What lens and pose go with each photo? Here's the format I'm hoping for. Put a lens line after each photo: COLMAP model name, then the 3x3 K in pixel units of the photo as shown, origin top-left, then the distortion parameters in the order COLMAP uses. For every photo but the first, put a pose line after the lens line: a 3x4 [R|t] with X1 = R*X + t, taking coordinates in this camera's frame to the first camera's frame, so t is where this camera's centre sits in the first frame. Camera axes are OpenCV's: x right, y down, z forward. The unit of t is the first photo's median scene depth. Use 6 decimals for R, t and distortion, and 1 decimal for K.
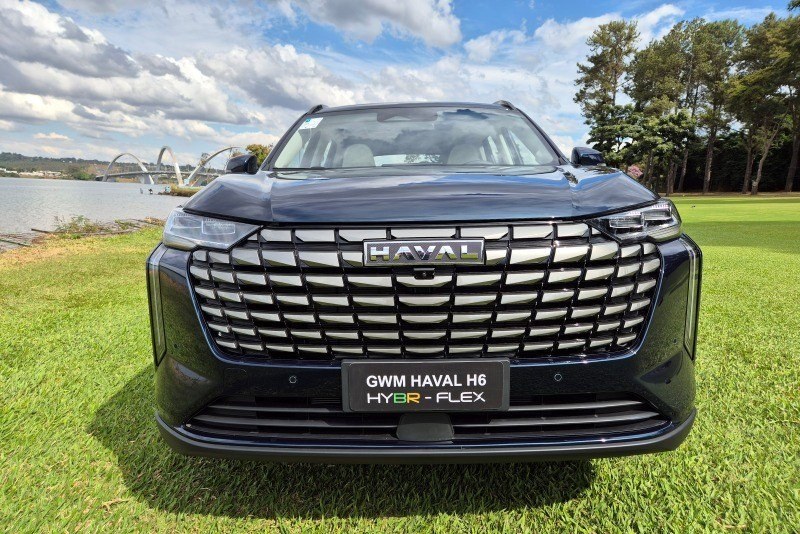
lens RADIAL K [[534.6, 0, 398.4], [0, 534.6, 293.9], [0, 0, 1]] dist [0.062997, -0.062997]
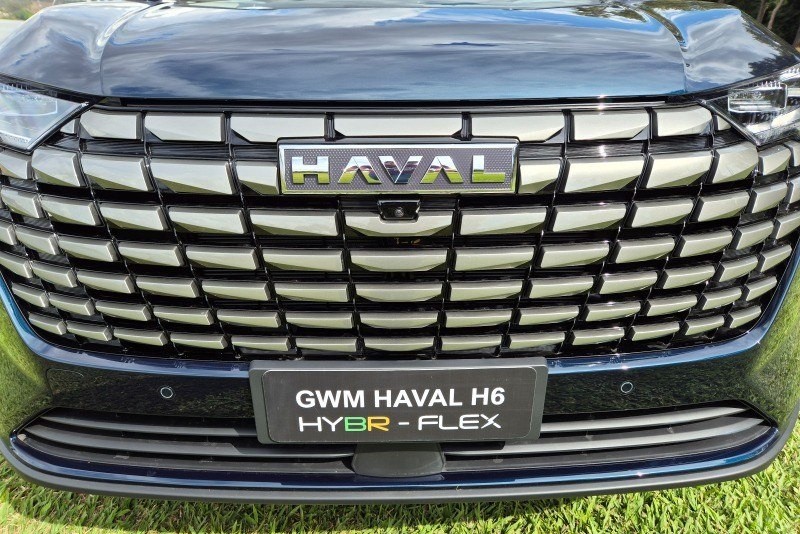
lens RADIAL K [[534.6, 0, 398.4], [0, 534.6, 293.9], [0, 0, 1]] dist [0.062997, -0.062997]
pose [[0.999354, -0.000959, 0.035920, 0.028809], [-0.007994, 0.968659, 0.248267, -0.086945], [-0.035032, -0.248393, 0.968026, 0.472087]]
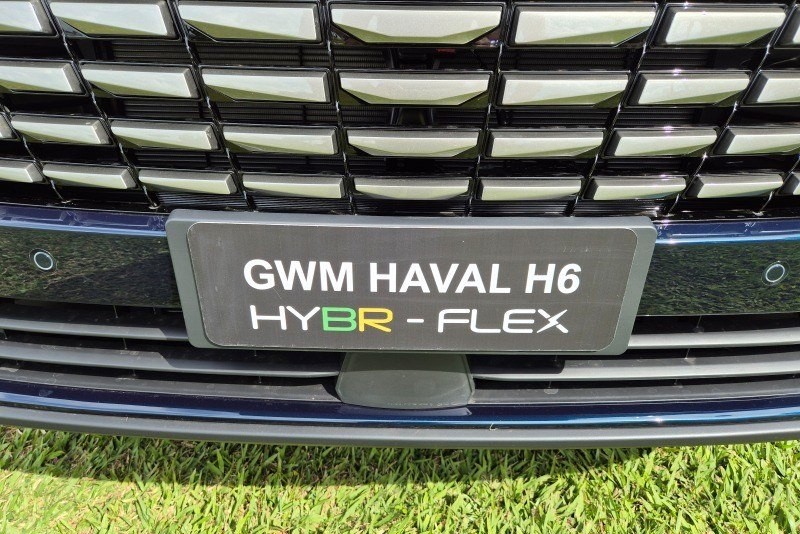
lens RADIAL K [[534.6, 0, 398.4], [0, 534.6, 293.9], [0, 0, 1]] dist [0.062997, -0.062997]
pose [[0.999504, 0.024507, 0.019783, 0.036047], [-0.029380, 0.951808, 0.305285, 0.064172], [-0.011348, -0.305715, 0.952056, 0.655772]]
